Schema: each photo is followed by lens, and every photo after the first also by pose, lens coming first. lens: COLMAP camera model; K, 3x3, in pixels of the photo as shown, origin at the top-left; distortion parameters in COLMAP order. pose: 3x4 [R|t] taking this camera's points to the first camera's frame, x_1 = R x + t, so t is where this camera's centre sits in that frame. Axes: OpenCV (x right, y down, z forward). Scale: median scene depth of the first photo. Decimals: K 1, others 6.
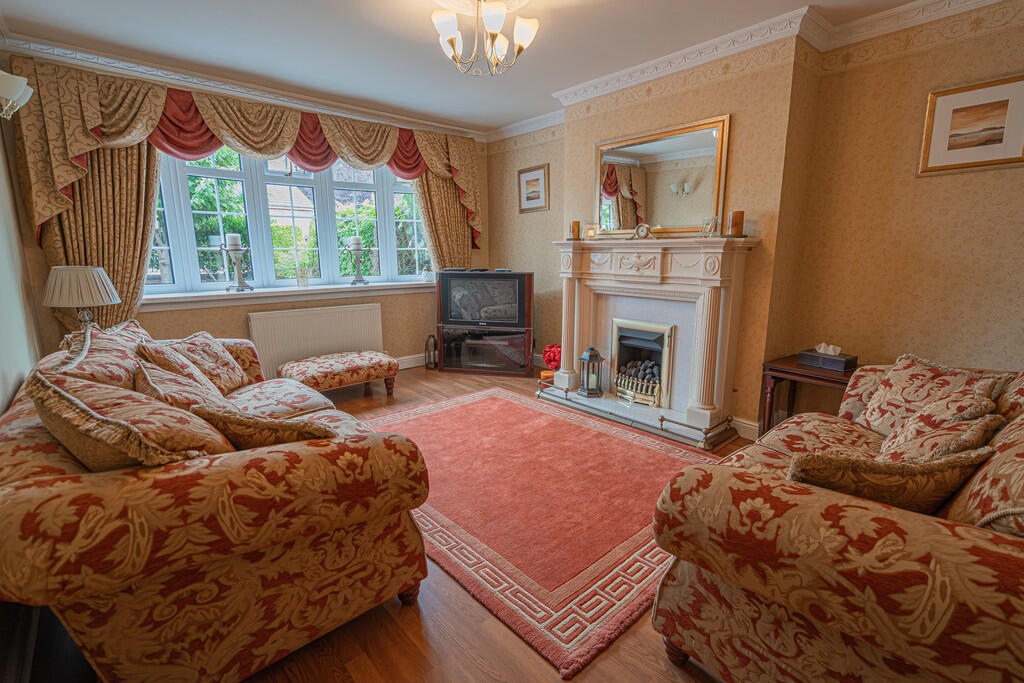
lens RADIAL K [[466.1, 0, 512.0], [0, 466.1, 341.5], [0, 0, 1]] dist [-0.002910, 0.000714]
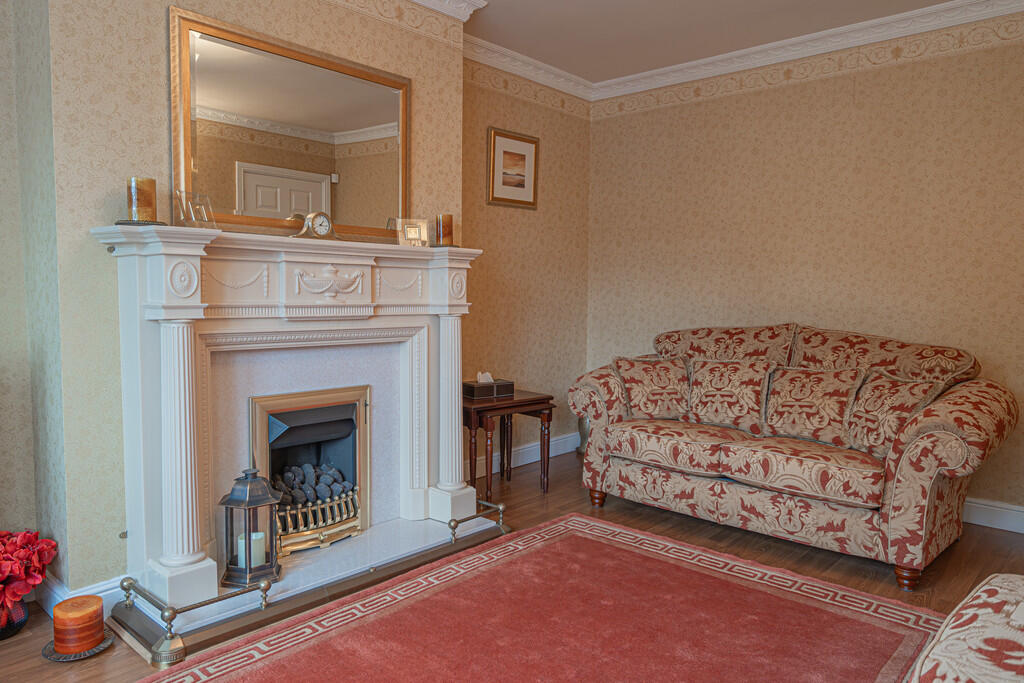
lens RADIAL K [[703.9, 0, 512.0], [0, 703.9, 341.5], [0, 0, 1]] dist [0.001163, 0.000215]
pose [[-0.109971, -0.067643, 0.991630, -0.597970], [0.180933, 0.979650, 0.086891, -0.141505], [-0.977328, 0.188974, -0.095494, 0.930108]]
